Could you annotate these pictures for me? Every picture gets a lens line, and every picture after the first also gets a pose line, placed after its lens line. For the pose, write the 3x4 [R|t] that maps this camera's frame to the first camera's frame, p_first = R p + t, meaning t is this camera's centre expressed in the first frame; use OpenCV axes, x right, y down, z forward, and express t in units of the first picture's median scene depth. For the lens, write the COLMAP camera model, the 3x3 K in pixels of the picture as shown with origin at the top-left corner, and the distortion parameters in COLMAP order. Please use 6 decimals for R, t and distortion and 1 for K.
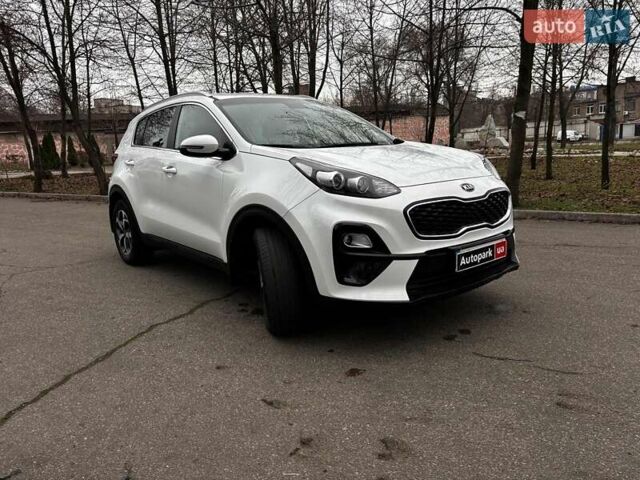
lens RADIAL K [[479.4, 0, 331.3], [0, 479.4, 239.3], [0, 0, 1]] dist [0.092929, -0.138746]
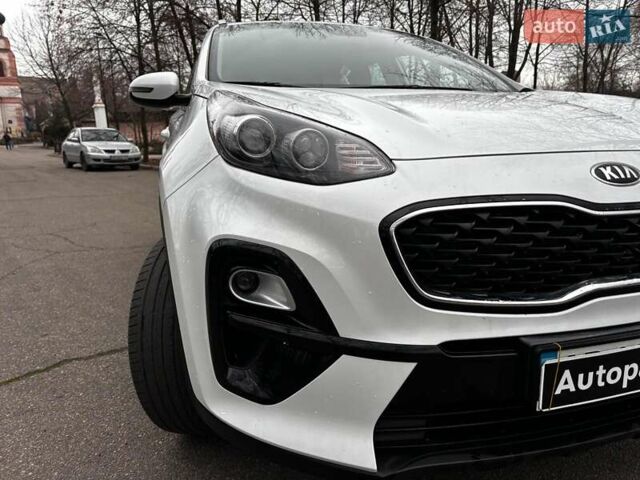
lens RADIAL K [[493.1, 0, 330.3], [0, 493.1, 240.3], [0, 0, 1]] dist [0.005730, -0.009218]
pose [[0.922949, 0.102083, -0.371140, 0.245950], [-0.096700, 0.994762, 0.033139, -0.053783], [0.372579, 0.005304, 0.927985, 0.627987]]
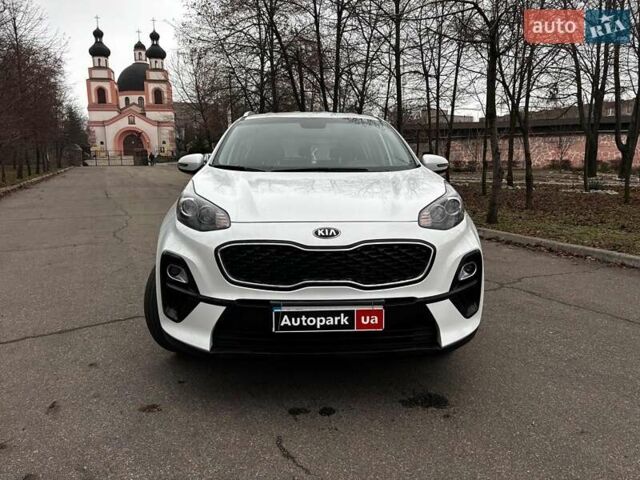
lens RADIAL K [[479.4, 0, 331.3], [0, 479.4, 239.3], [0, 0, 1]] dist [0.092929, -0.138746]
pose [[0.803684, 0.134629, -0.579627, 0.814877], [-0.146997, 0.988799, 0.025848, -0.128083], [0.576614, 0.064430, 0.814472, 0.385463]]
